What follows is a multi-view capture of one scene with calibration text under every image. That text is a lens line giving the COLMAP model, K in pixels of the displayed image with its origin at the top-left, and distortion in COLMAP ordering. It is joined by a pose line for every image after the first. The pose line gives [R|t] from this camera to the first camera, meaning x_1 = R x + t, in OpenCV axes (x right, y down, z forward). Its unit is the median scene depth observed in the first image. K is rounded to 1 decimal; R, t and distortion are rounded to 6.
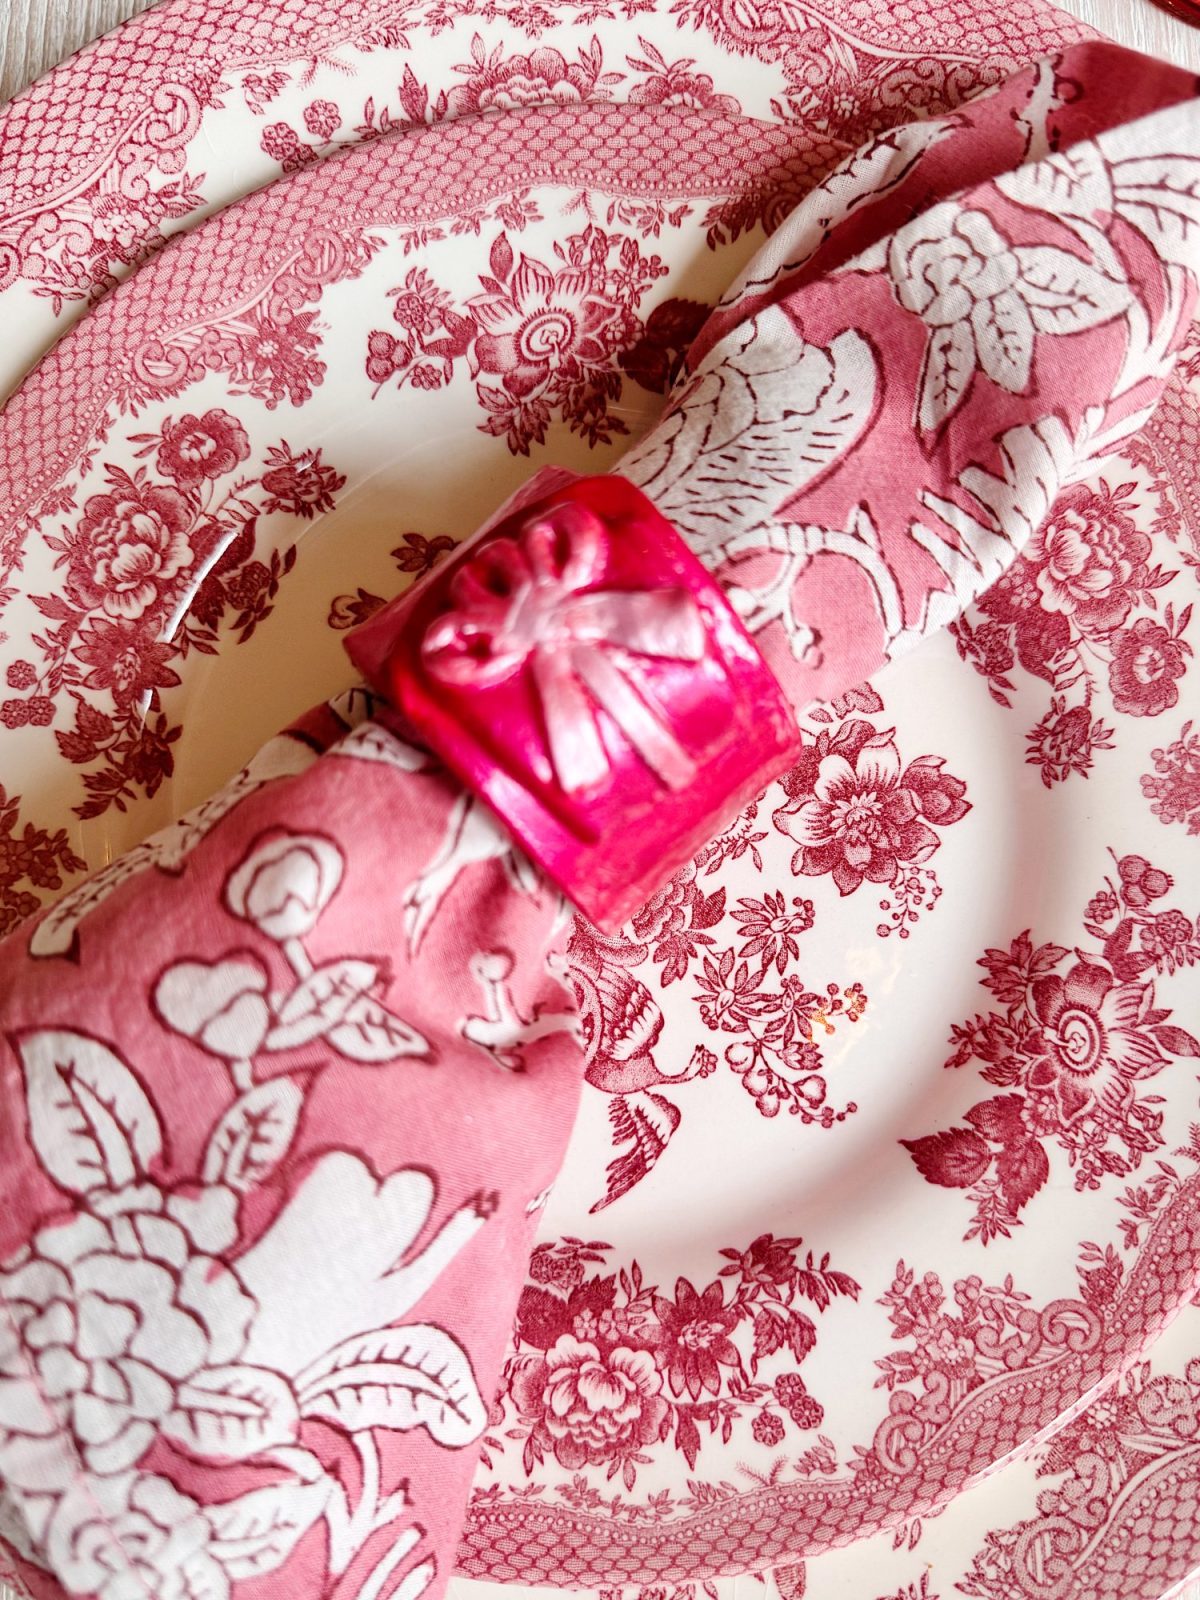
lens RADIAL K [[1299.0, 0, 571.3], [0, 1299.0, 776.9], [0, 0, 1]] dist [0.092342, -0.338135]
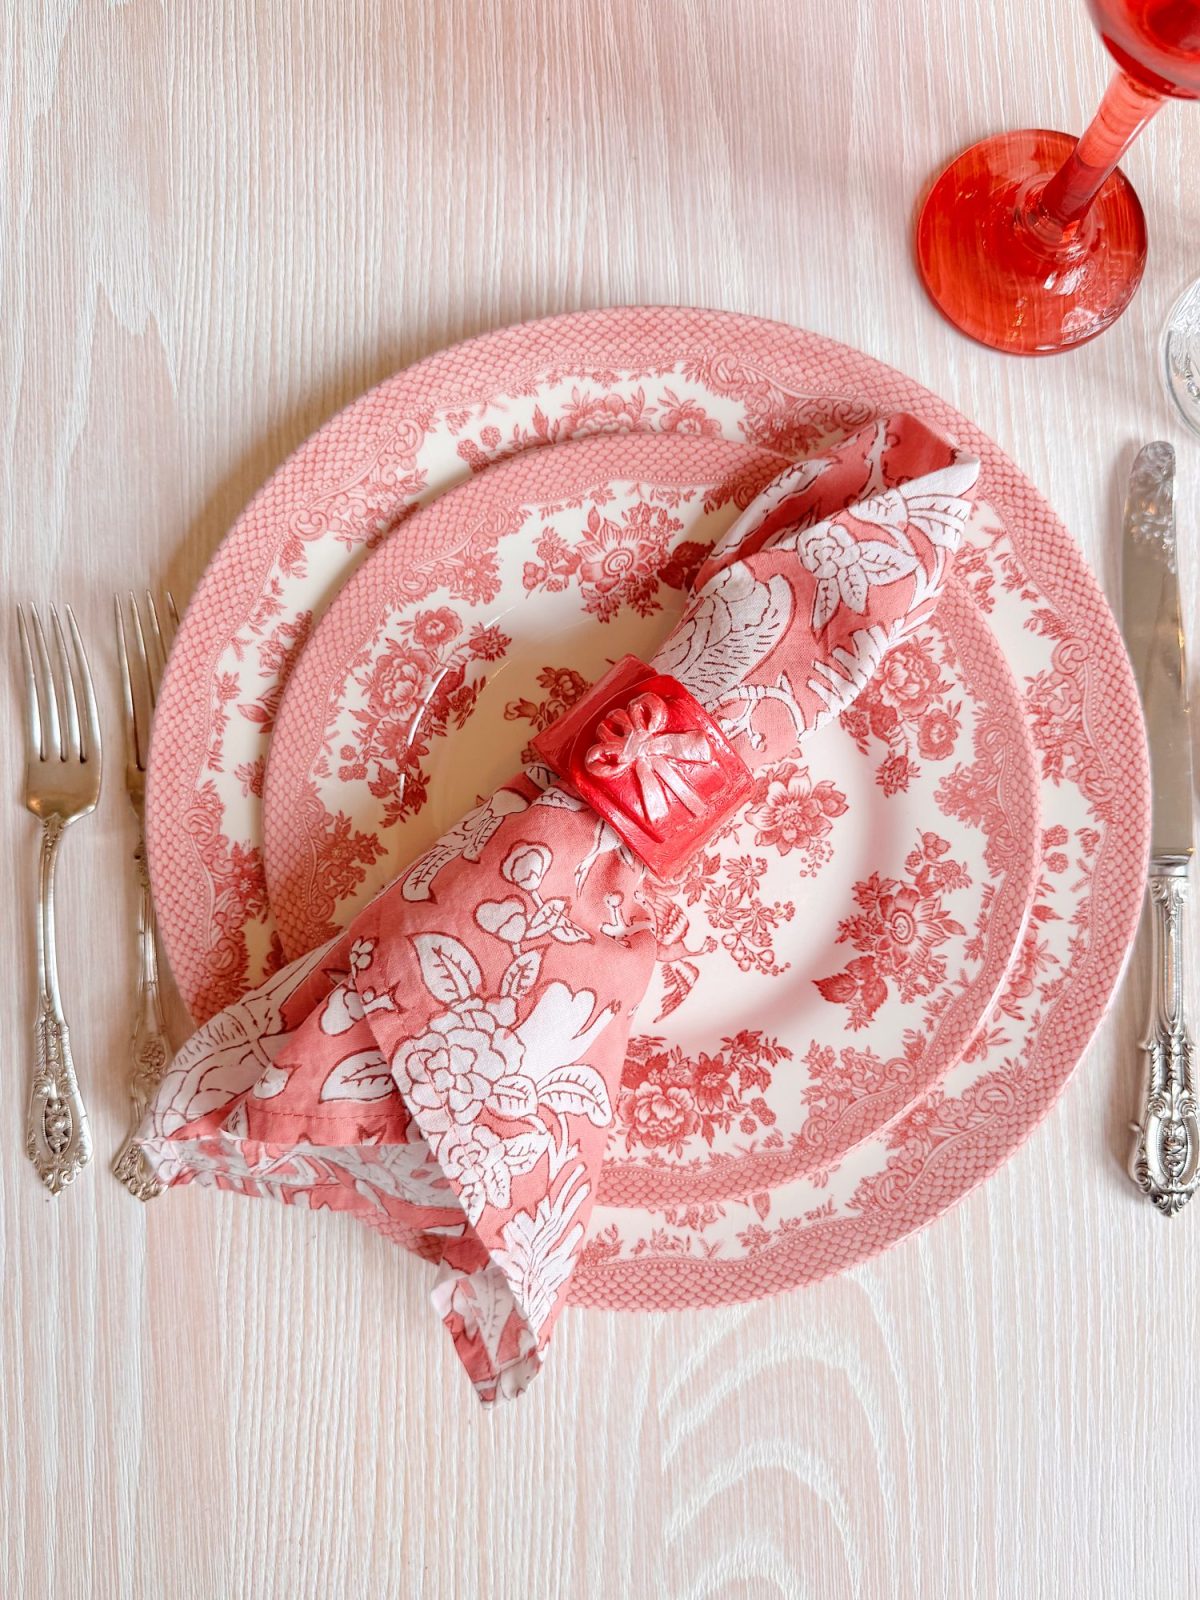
lens RADIAL K [[1299.0, 0, 571.3], [0, 1299.0, 776.9], [0, 0, 1]] dist [0.092342, -0.338135]
pose [[0.999532, -0.027143, 0.014080, -0.127066], [0.026207, 0.997678, 0.062865, -0.156960], [-0.015754, -0.062466, 0.997923, -0.916423]]
